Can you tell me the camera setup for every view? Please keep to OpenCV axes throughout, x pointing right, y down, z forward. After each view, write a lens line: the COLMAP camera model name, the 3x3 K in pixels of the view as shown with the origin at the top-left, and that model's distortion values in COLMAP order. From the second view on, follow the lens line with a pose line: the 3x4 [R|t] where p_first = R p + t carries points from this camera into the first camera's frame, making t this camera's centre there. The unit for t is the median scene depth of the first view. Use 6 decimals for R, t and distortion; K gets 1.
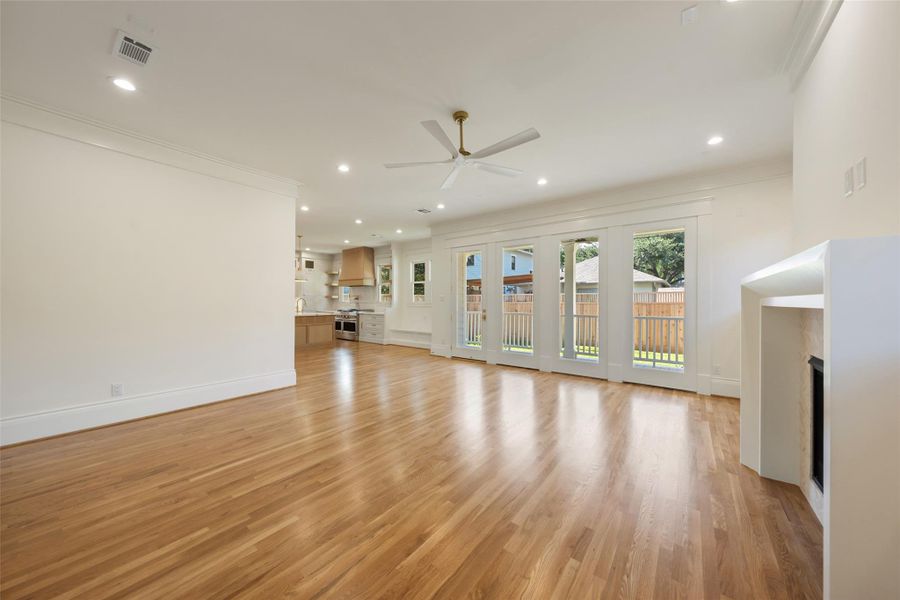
lens RADIAL K [[312.6, 0, 446.9], [0, 312.6, 304.7], [0, 0, 1]] dist [-0.003466, -0.000008]
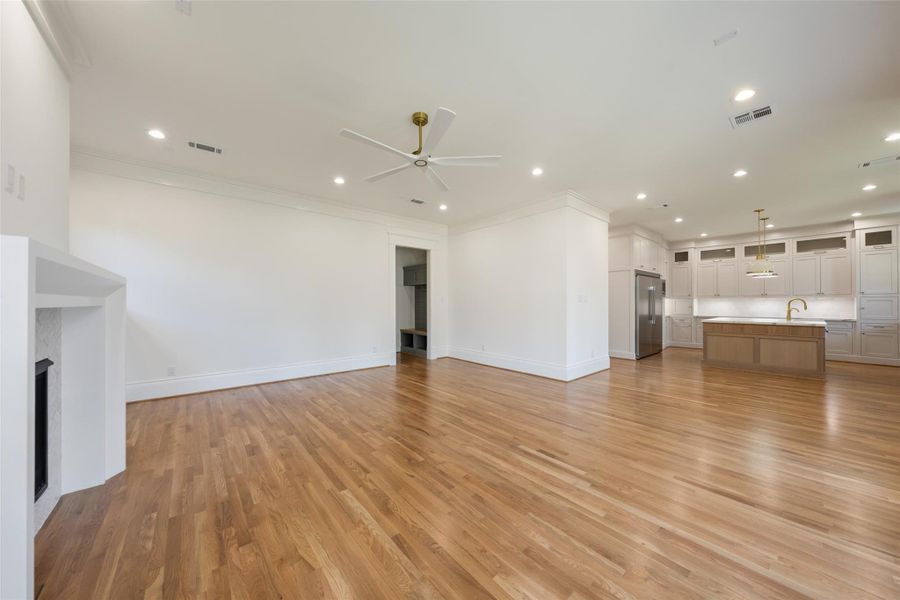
lens RADIAL K [[312.6, 0, 447.4], [0, 312.6, 302.6], [0, 0, 1]] dist [-0.003466, -0.000008]
pose [[-0.213747, -0.001512, -0.976888, 0.525866], [-0.012588, 0.999920, 0.001206, -0.005538], [0.976808, 0.012555, -0.213749, 0.682001]]
